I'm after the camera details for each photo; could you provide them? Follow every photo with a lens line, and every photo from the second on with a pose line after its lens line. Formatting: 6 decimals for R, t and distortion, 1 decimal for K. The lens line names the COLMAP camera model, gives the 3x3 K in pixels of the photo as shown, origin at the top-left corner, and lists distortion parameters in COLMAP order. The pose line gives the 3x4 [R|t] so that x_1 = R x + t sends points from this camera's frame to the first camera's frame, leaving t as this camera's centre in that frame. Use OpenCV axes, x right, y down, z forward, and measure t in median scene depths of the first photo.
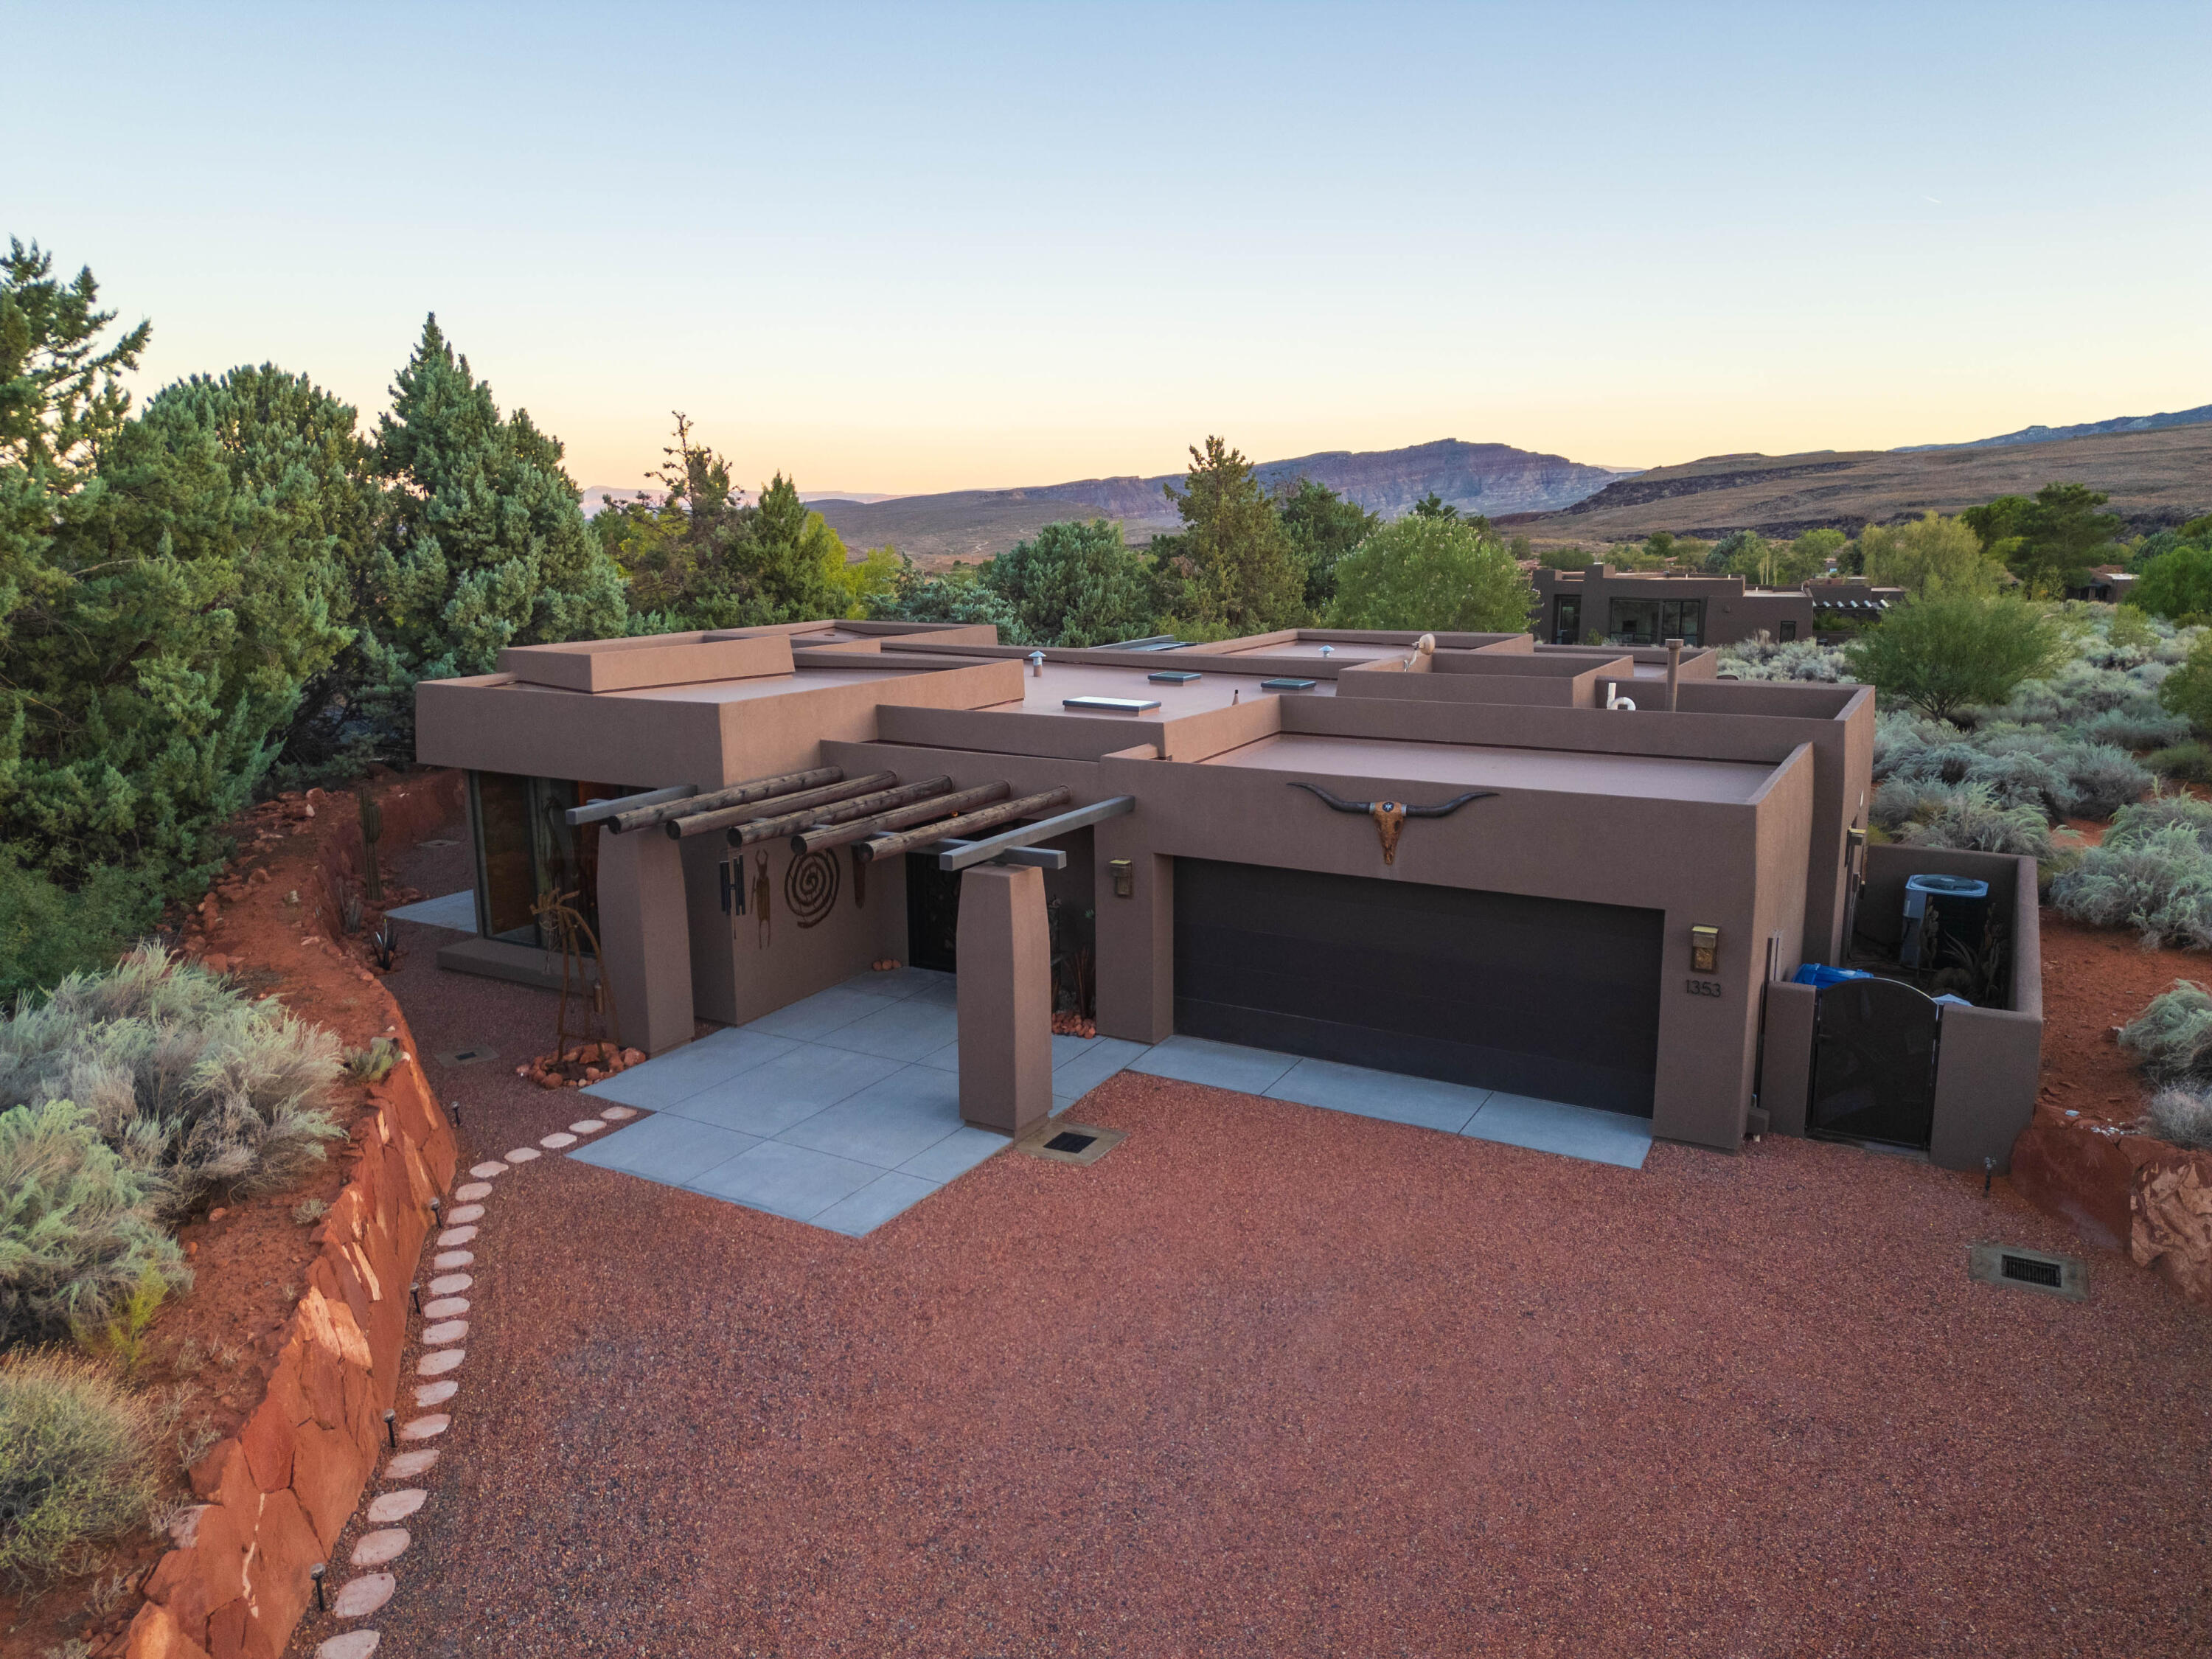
lens RADIAL K [[1556.2, 0, 1107.2], [0, 1556.2, 823.5], [0, 0, 1]] dist [0.066976, -0.057843]
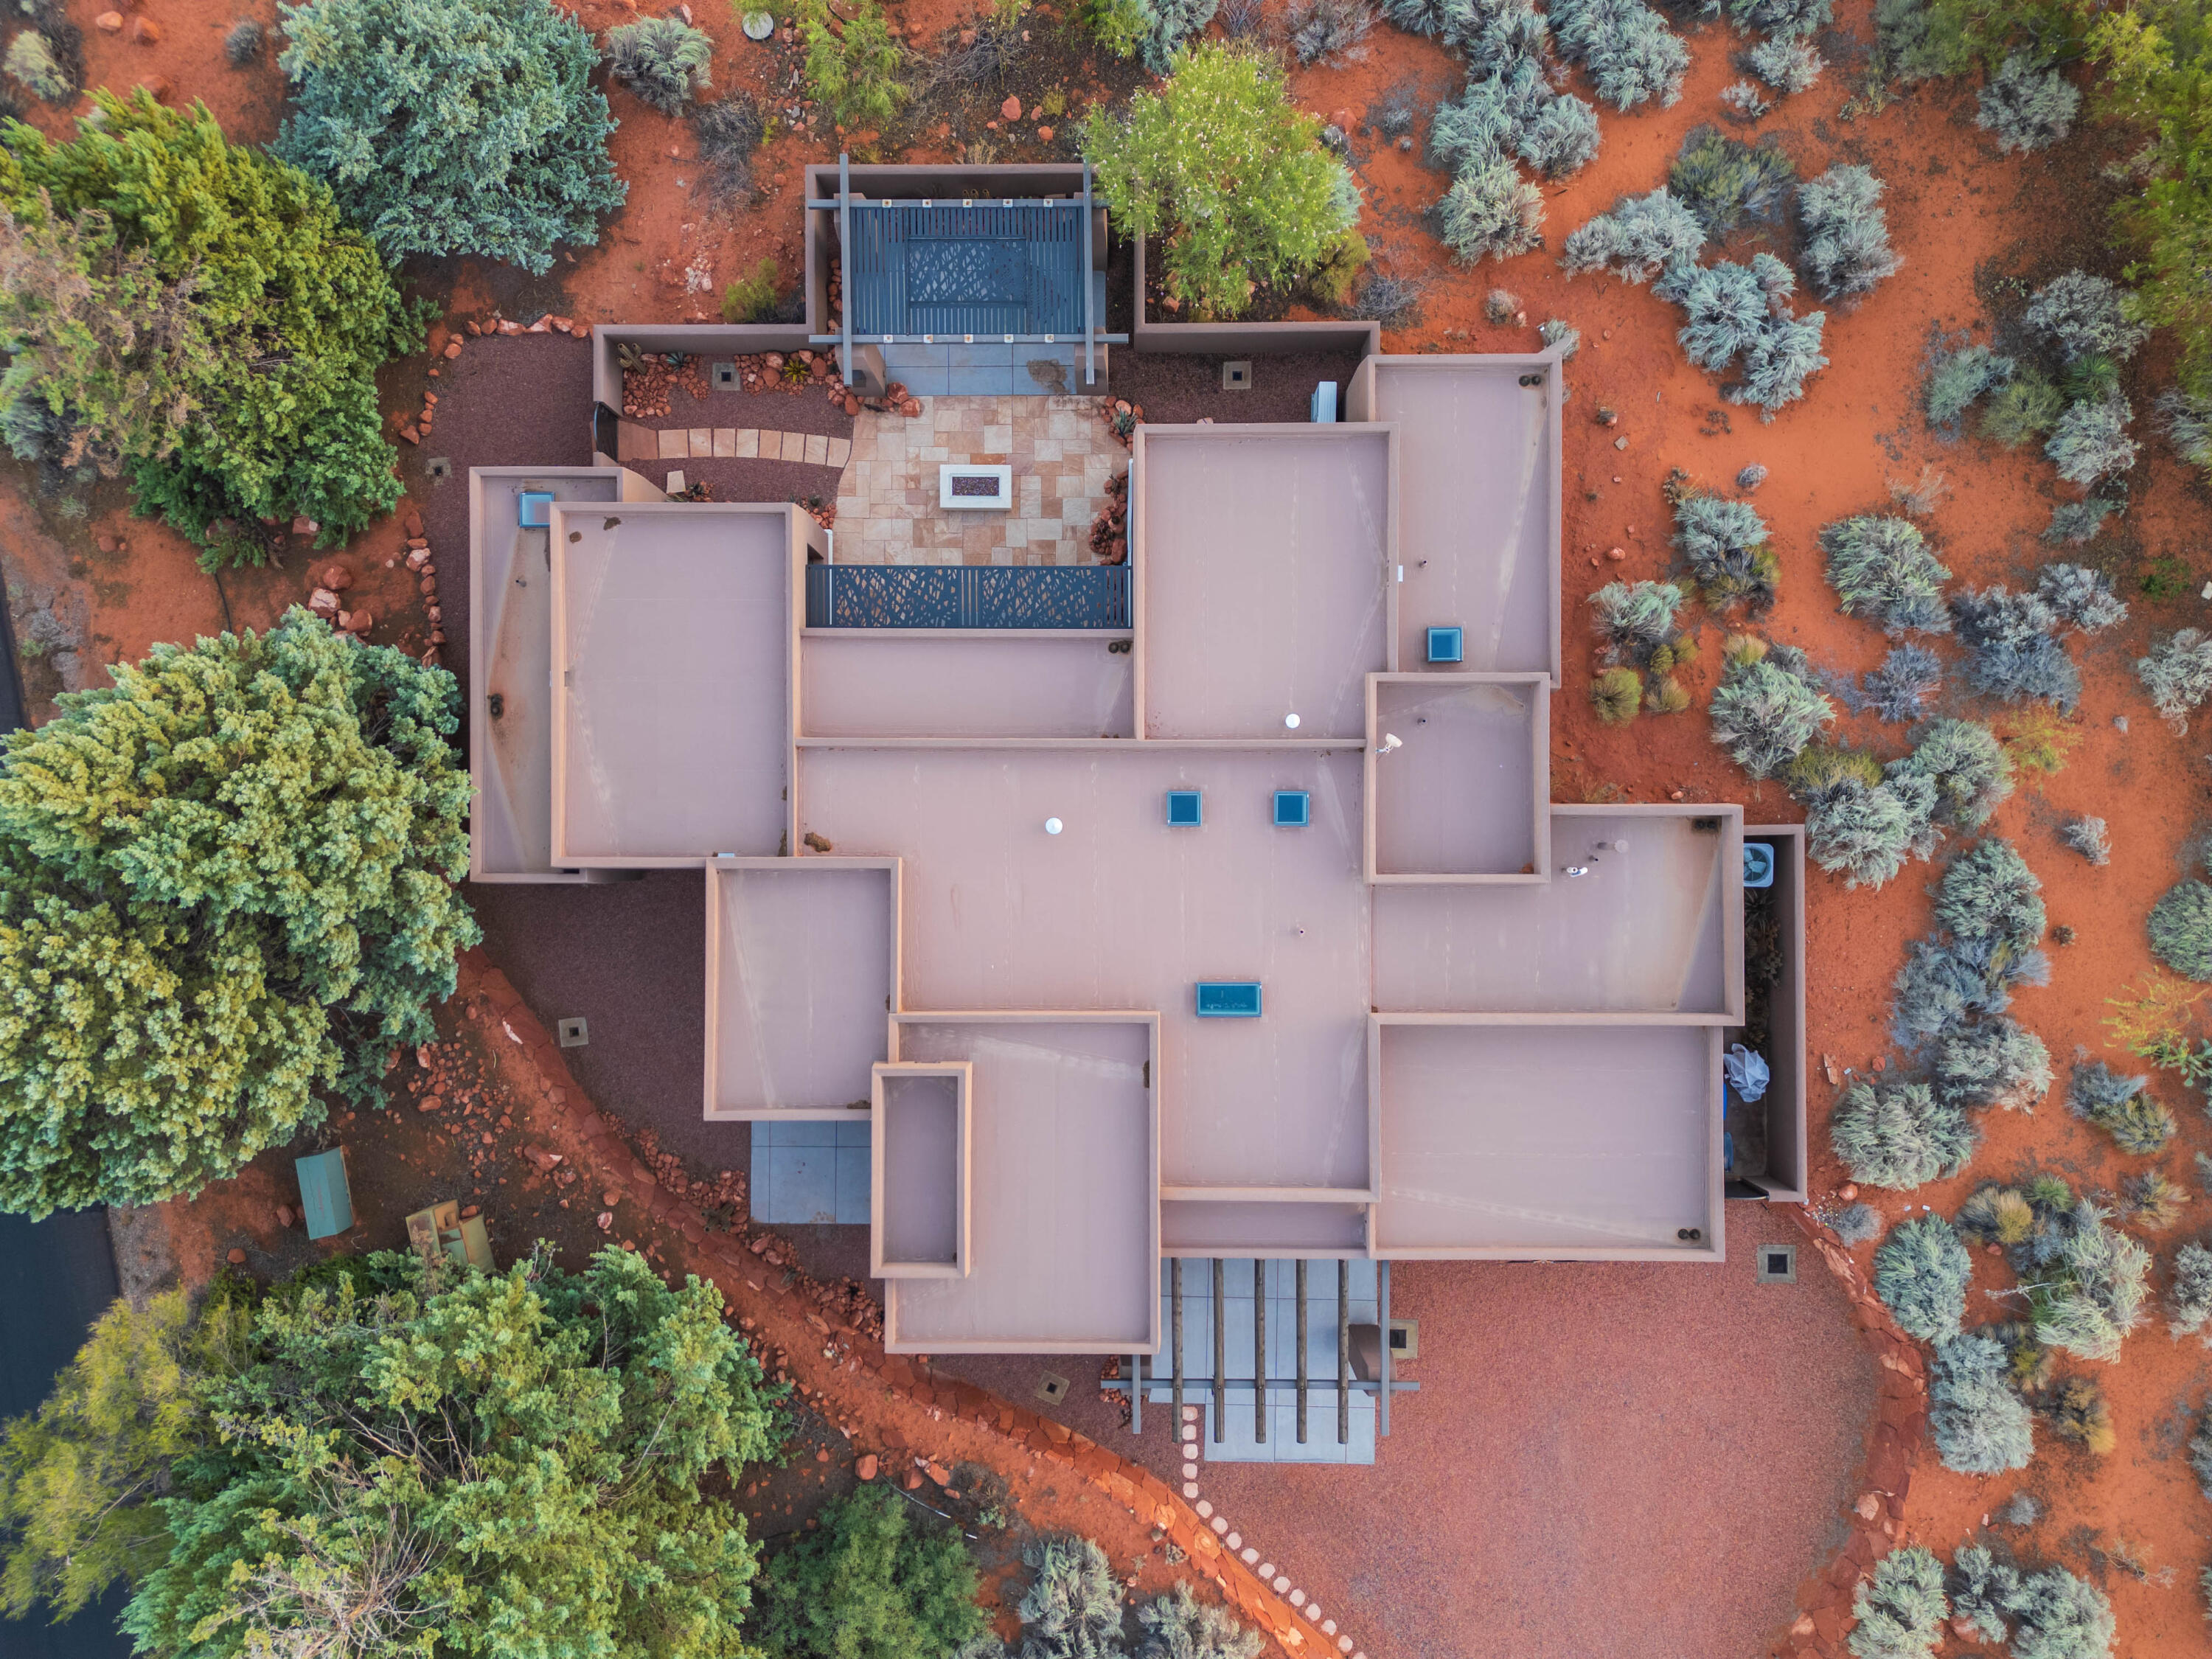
lens RADIAL K [[1556.2, 0, 1090.2], [0, 1556.2, 770.9], [0, 0, 1]] dist [0.066976, -0.057843]
pose [[0.869497, -0.493860, 0.008851, -0.021655], [0.097007, 0.188307, 0.977308, -1.848938], [-0.484319, -0.848907, 0.211640, 1.227625]]
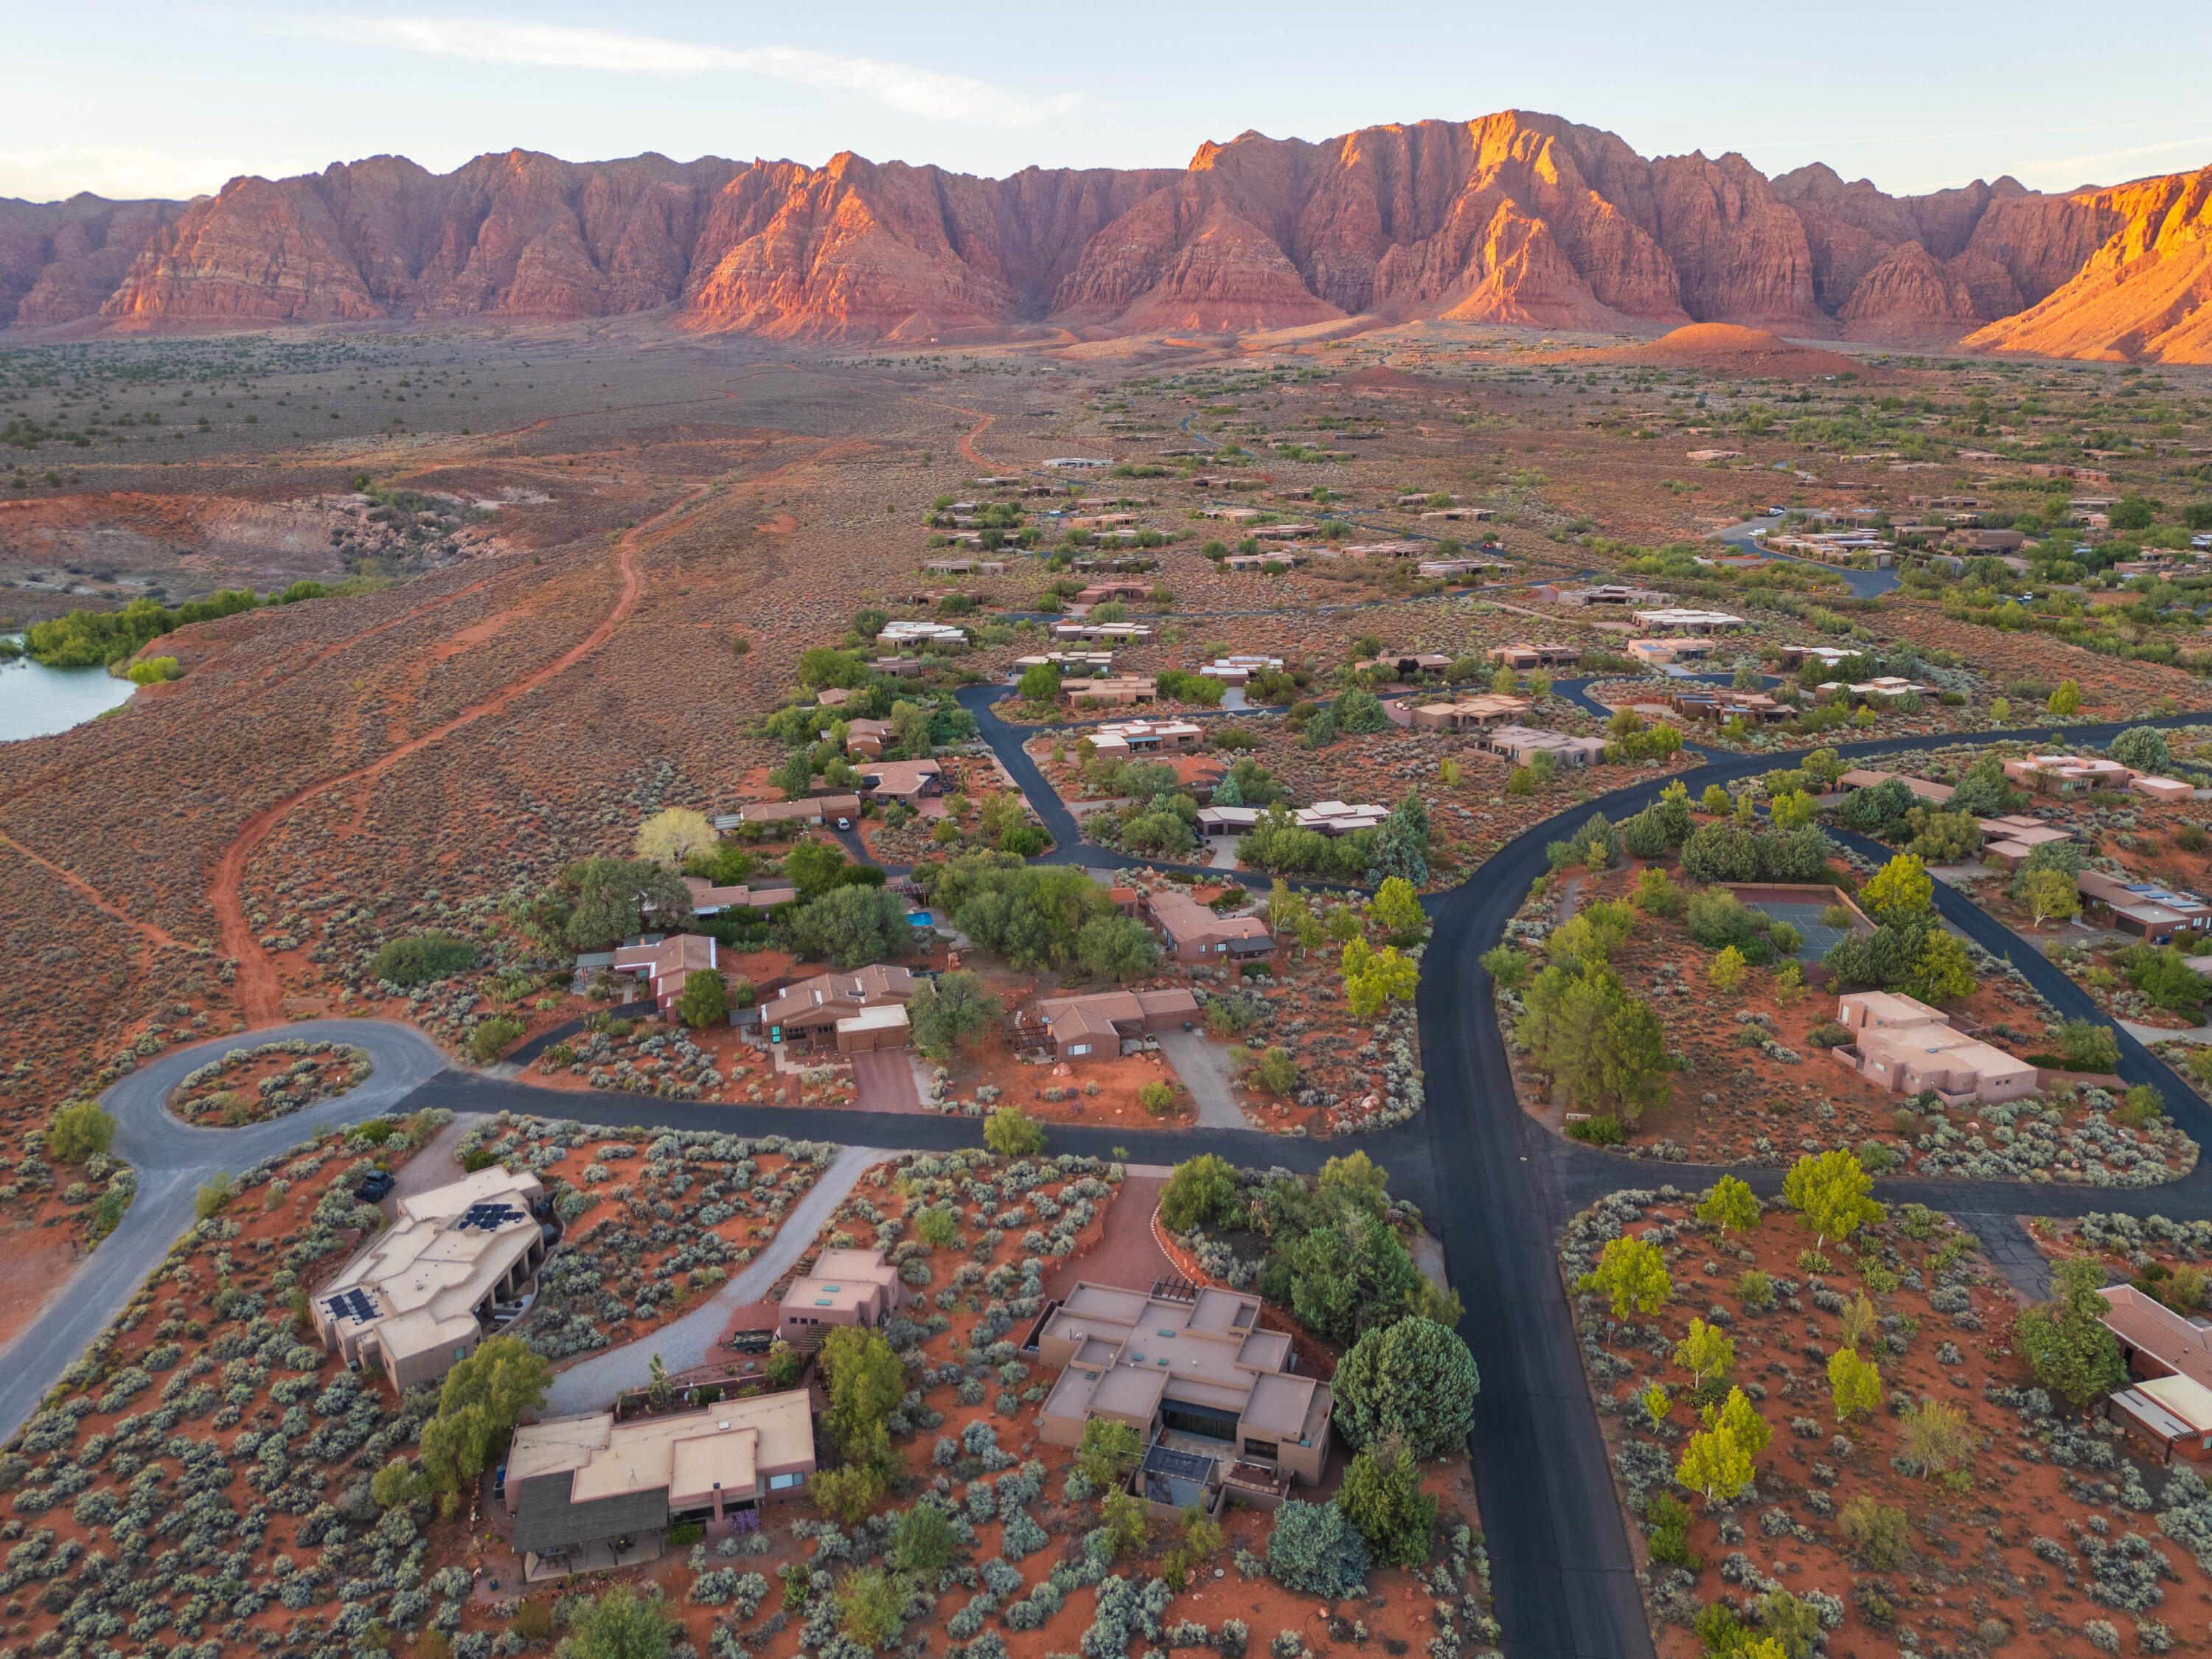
lens RADIAL K [[1556.2, 0, 1098.0], [0, 1556.2, 824.2], [0, 0, 1]] dist [0.066976, -0.057843]
pose [[-0.981746, 0.070844, -0.176512, 1.442707], [-0.018476, 0.888131, 0.459219, -5.568183], [0.189299, 0.454097, -0.870610, 6.532785]]
